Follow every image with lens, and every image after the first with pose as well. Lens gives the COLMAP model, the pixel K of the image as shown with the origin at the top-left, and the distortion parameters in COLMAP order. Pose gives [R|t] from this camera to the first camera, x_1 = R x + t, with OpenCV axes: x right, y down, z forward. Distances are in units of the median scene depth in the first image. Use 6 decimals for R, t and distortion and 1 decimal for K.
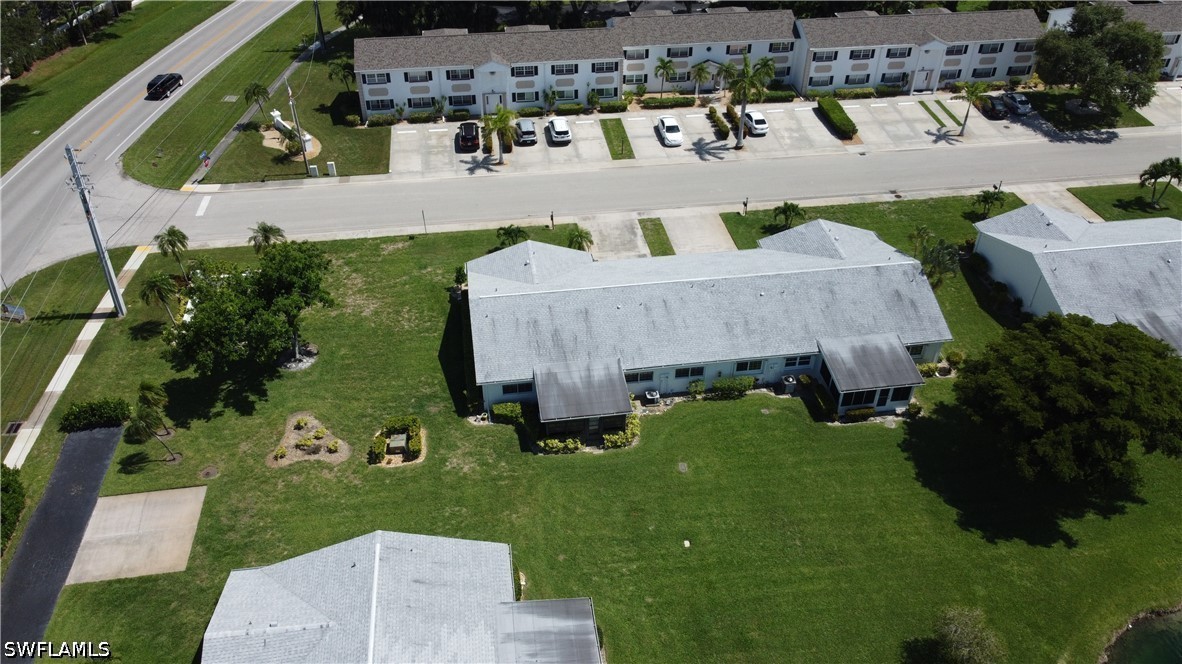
lens RADIAL K [[901.1, 0, 594.3], [0, 901.1, 335.1], [0, 0, 1]] dist [-0.000523, -0.011928]
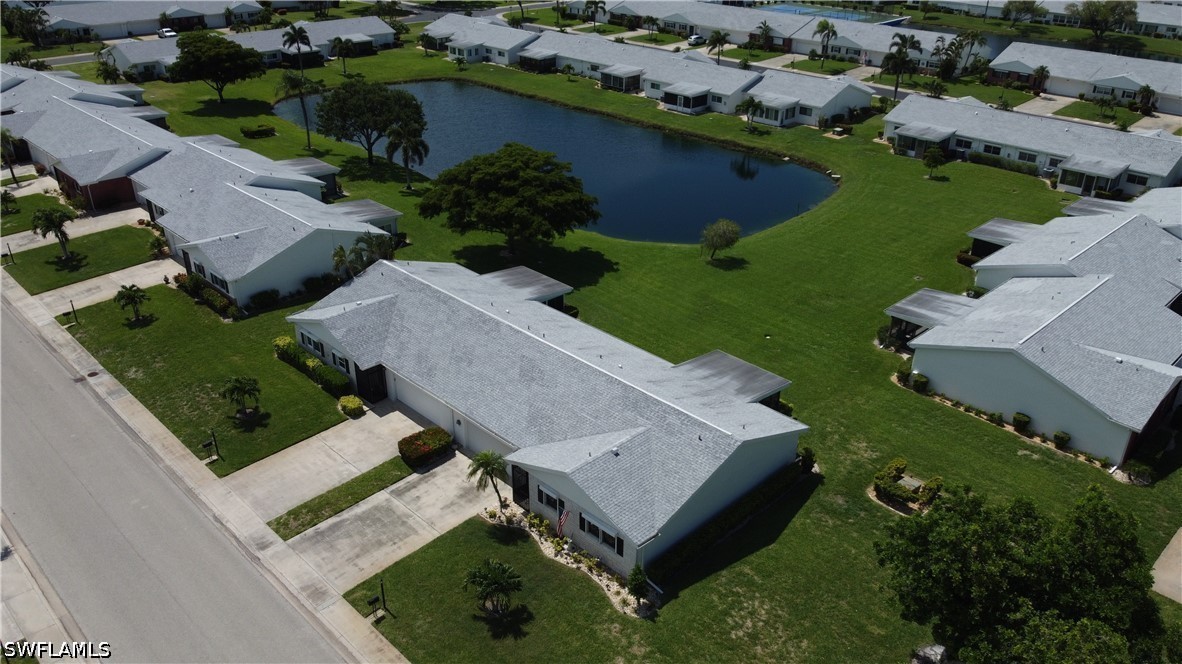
lens RADIAL K [[901.1, 0, 594.3], [0, 901.1, 335.1], [0, 0, 1]] dist [-0.000523, -0.011928]
pose [[-0.591777, -0.380687, 0.710547, -0.404458], [0.485543, 0.535285, 0.691171, -0.474642], [-0.643465, 0.754021, -0.131930, 0.809429]]
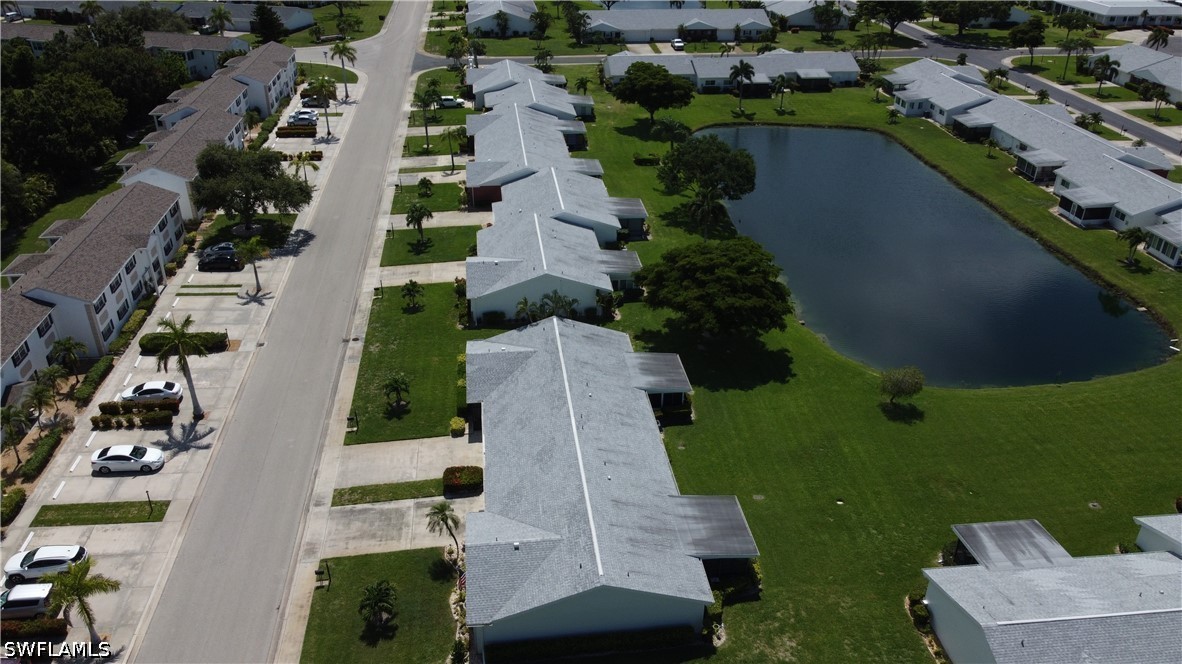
lens RADIAL K [[901.1, 0, 594.3], [0, 901.1, 335.1], [0, 0, 1]] dist [-0.000523, -0.011928]
pose [[0.026823, -0.488720, 0.872028, -0.541818], [0.610852, 0.698537, 0.372700, -0.371622], [-0.791290, 0.522683, 0.317273, 0.458222]]
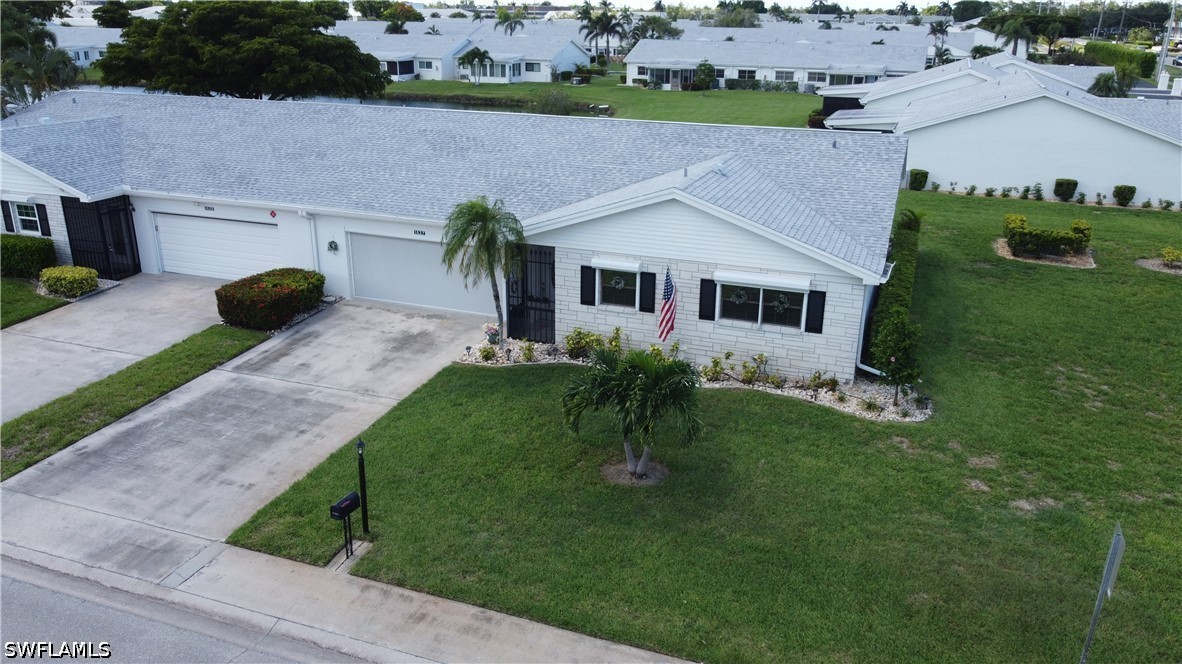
lens RADIAL K [[901.1, 0, 594.3], [0, 901.1, 335.1], [0, 0, 1]] dist [-0.000523, -0.011928]
pose [[-0.875439, -0.179985, 0.448566, -0.157724], [0.284986, 0.557361, 0.779828, -0.260928], [-0.390370, 0.810527, -0.436642, 0.960095]]
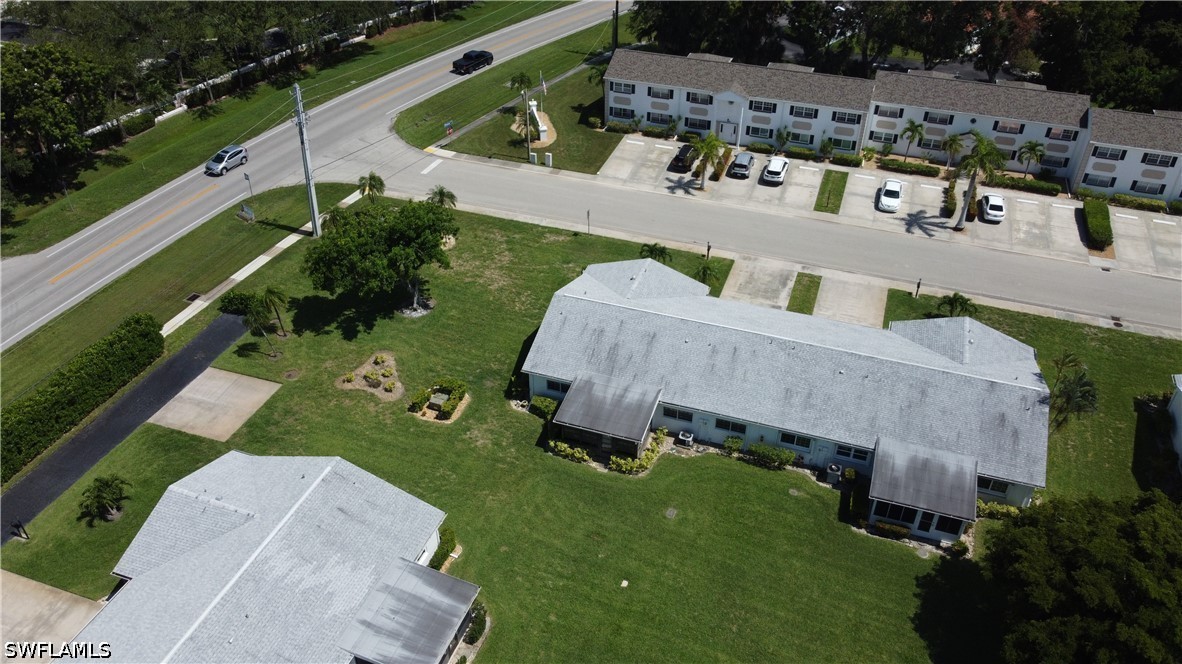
lens RADIAL K [[901.1, 0, 594.3], [0, 901.1, 335.1], [0, 0, 1]] dist [-0.000523, -0.011928]
pose [[0.885700, 0.272659, -0.375756, 0.221842], [-0.287391, 0.957654, 0.017487, -0.018625], [0.364612, 0.092500, 0.926554, 0.043393]]
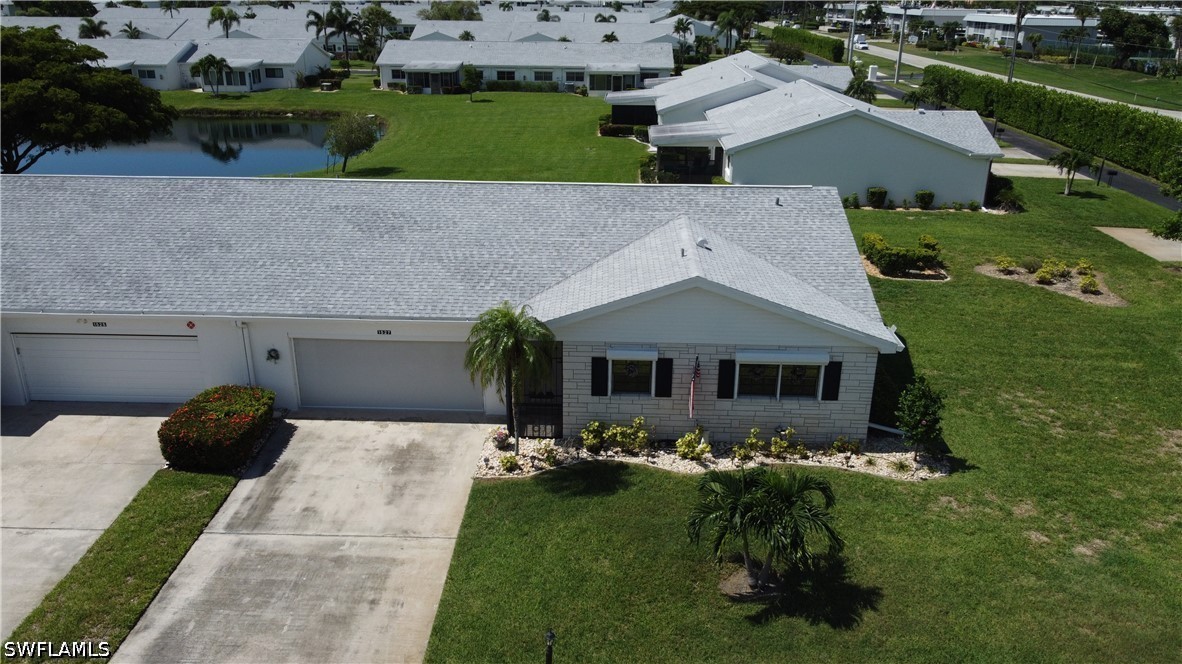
lens RADIAL K [[901.1, 0, 594.3], [0, 901.1, 335.1], [0, 0, 1]] dist [-0.000523, -0.011928]
pose [[-0.983733, -0.078764, 0.161451, -0.072314], [0.098082, 0.517466, 0.850064, -0.287902], [-0.150500, 0.852071, -0.501322, 0.952007]]
